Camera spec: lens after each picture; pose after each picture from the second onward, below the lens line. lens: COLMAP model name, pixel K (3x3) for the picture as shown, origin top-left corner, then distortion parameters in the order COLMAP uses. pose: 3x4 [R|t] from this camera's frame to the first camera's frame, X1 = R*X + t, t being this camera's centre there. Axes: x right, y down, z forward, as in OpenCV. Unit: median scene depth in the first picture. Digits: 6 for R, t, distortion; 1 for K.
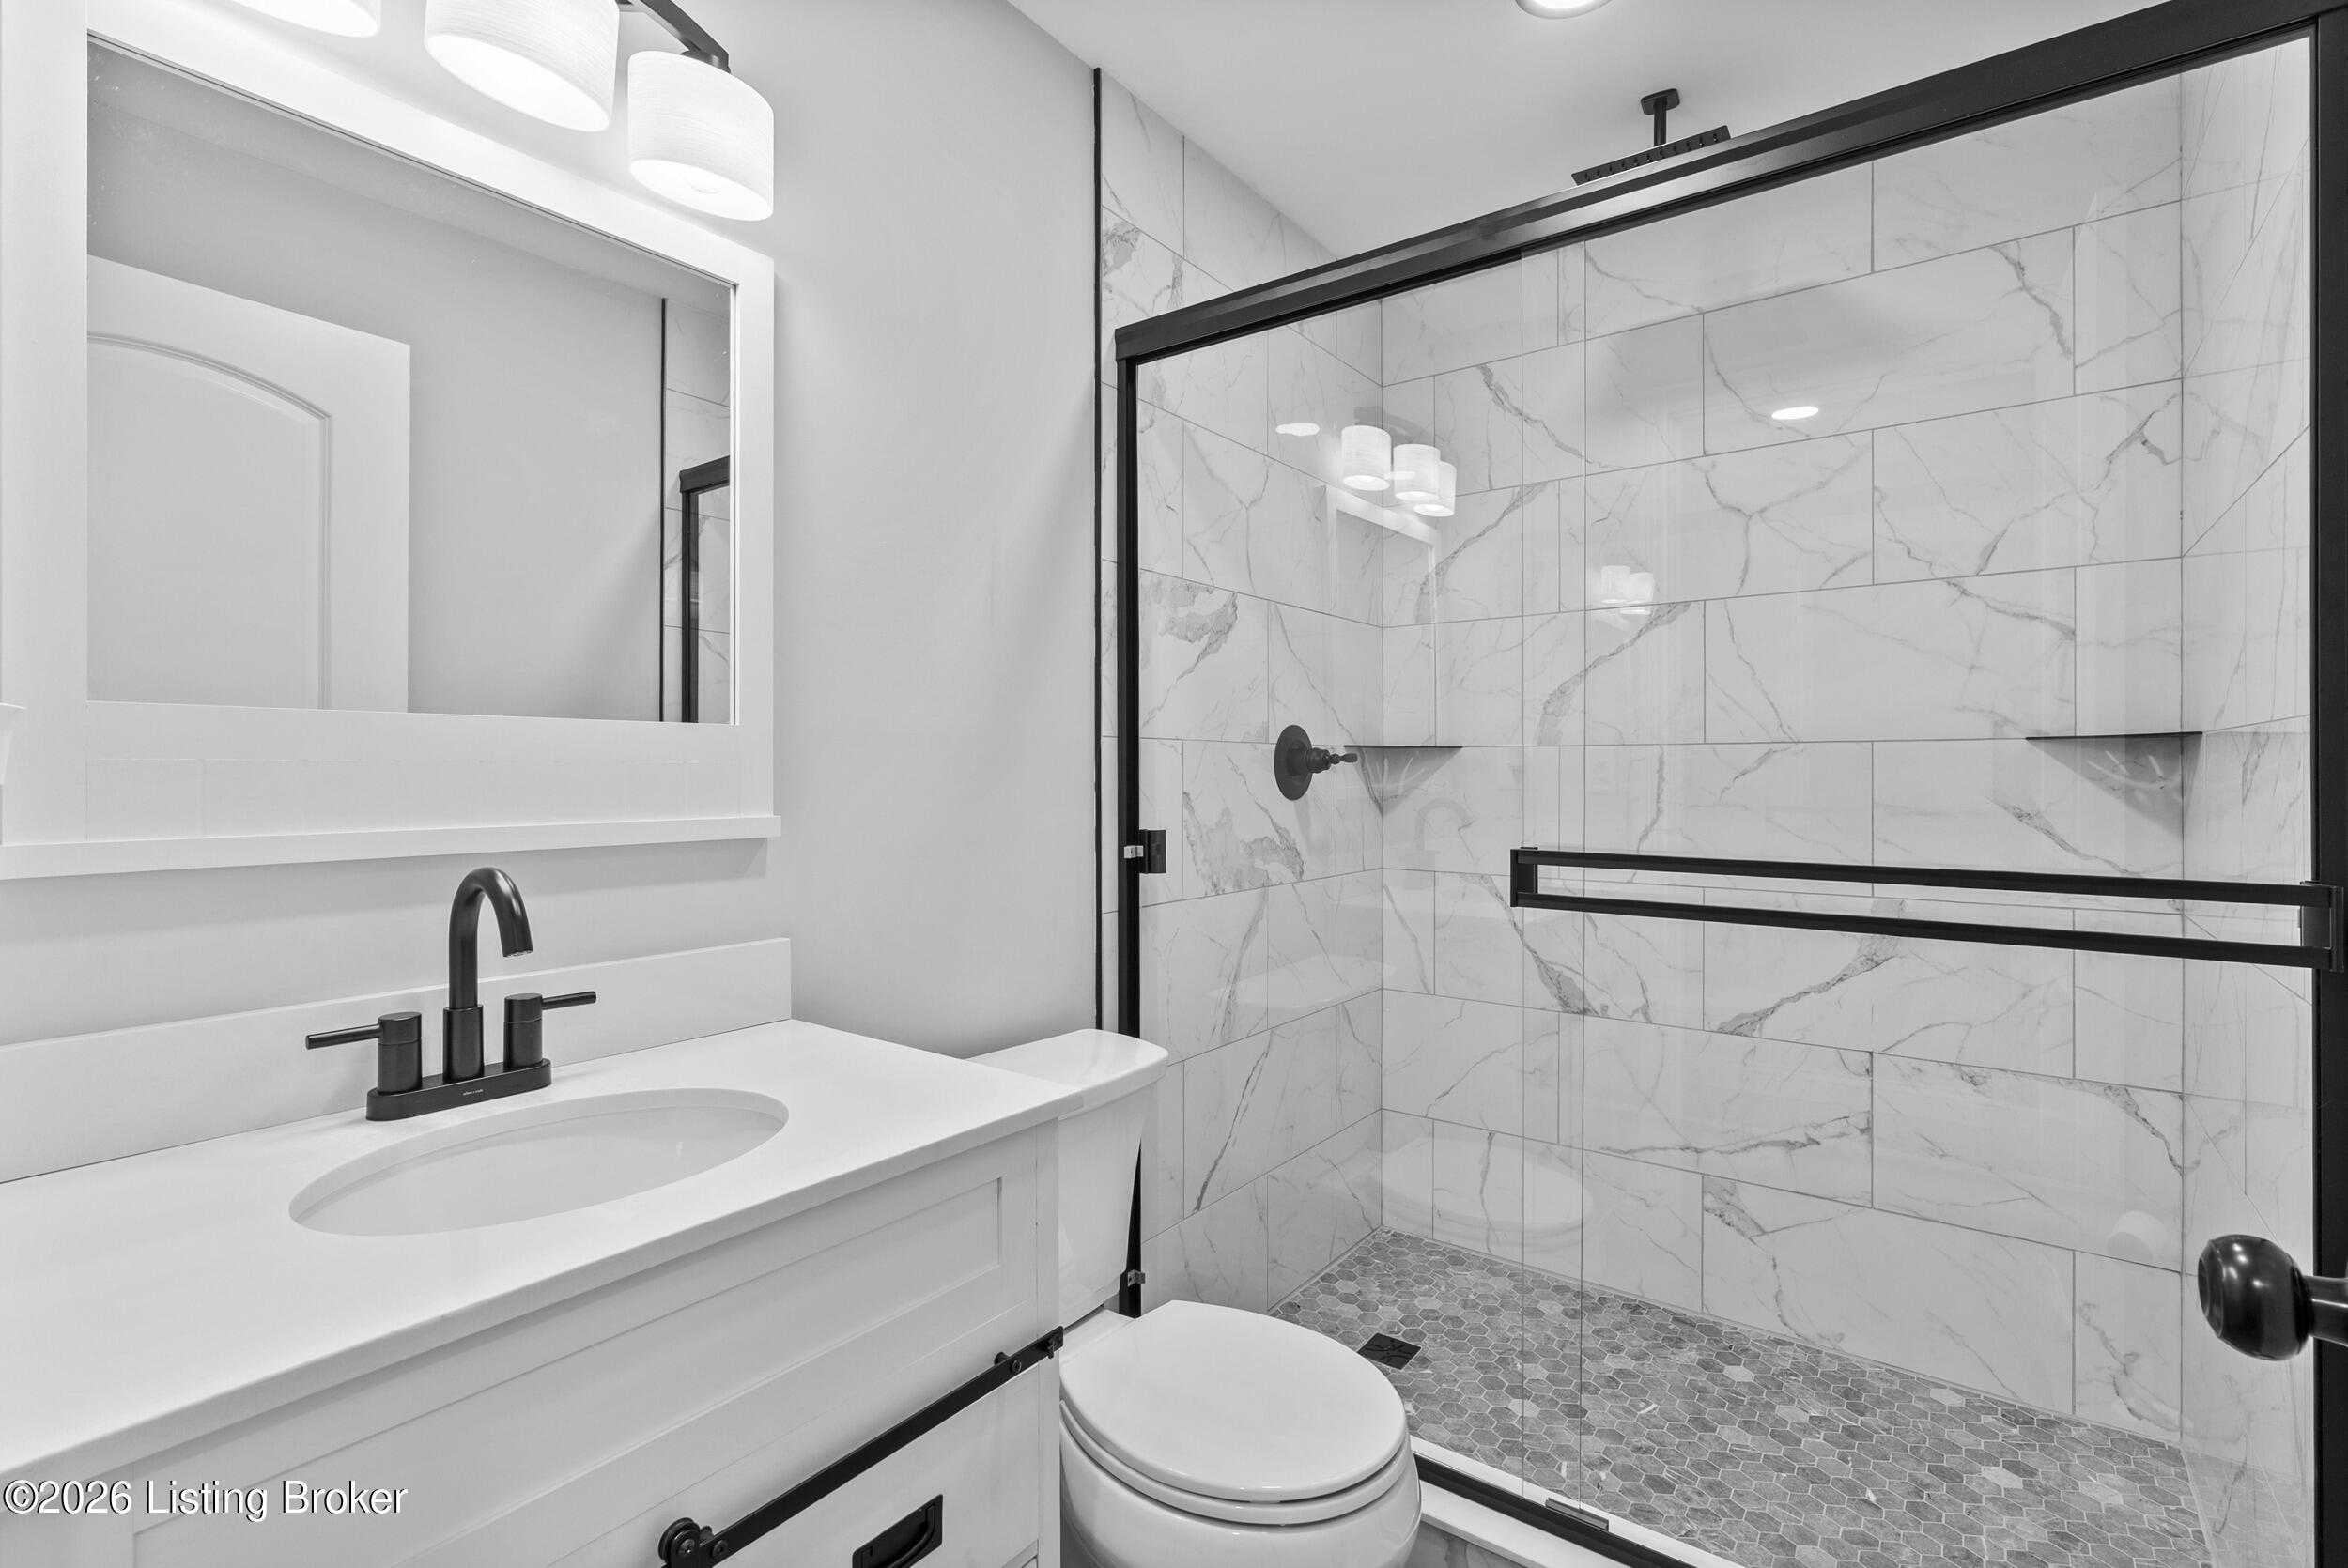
lens RADIAL K [[1073.0, 0, 1178.7], [0, 1073.0, 781.0], [0, 0, 1]] dist [-0.011318, 0.005310]
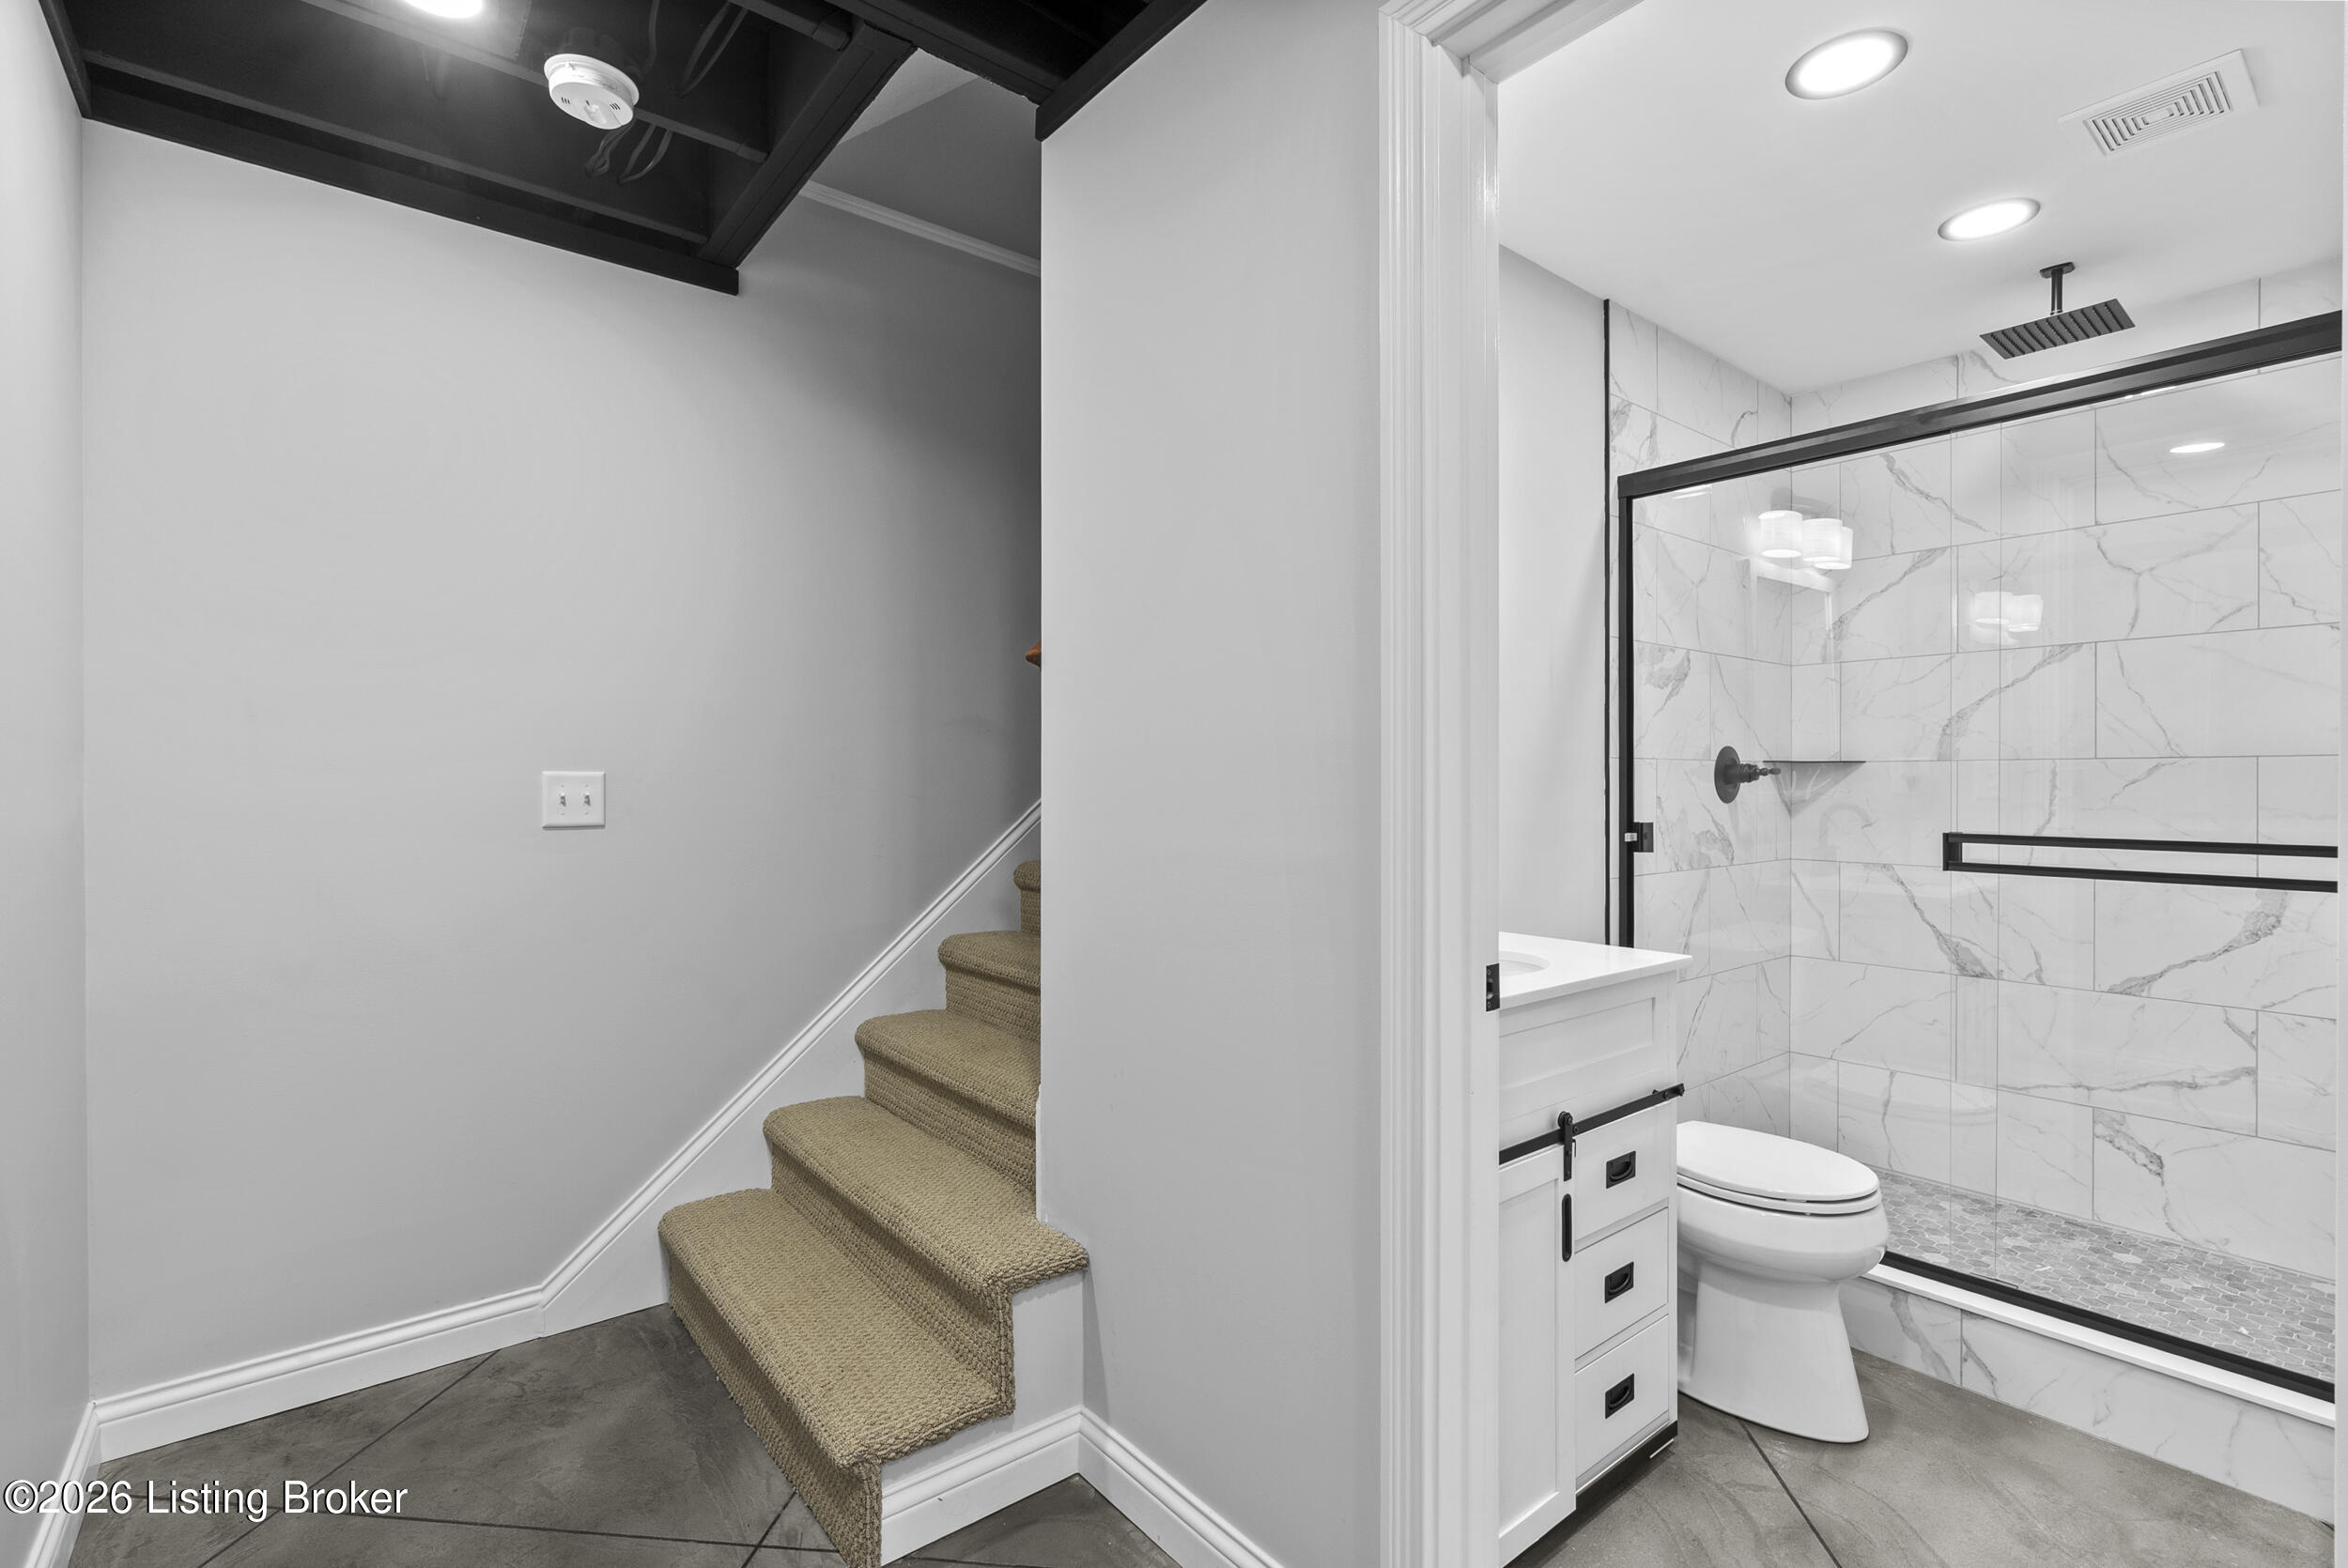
lens RADIAL K [[1073.0, 0, 1178.7], [0, 1073.0, 781.0], [0, 0, 1]] dist [-0.011318, 0.005310]
pose [[0.968075, 0.003757, -0.250631, -0.236397], [-0.004688, 0.999984, -0.003119, -0.001968], [0.250616, 0.004195, 0.968078, -0.482183]]
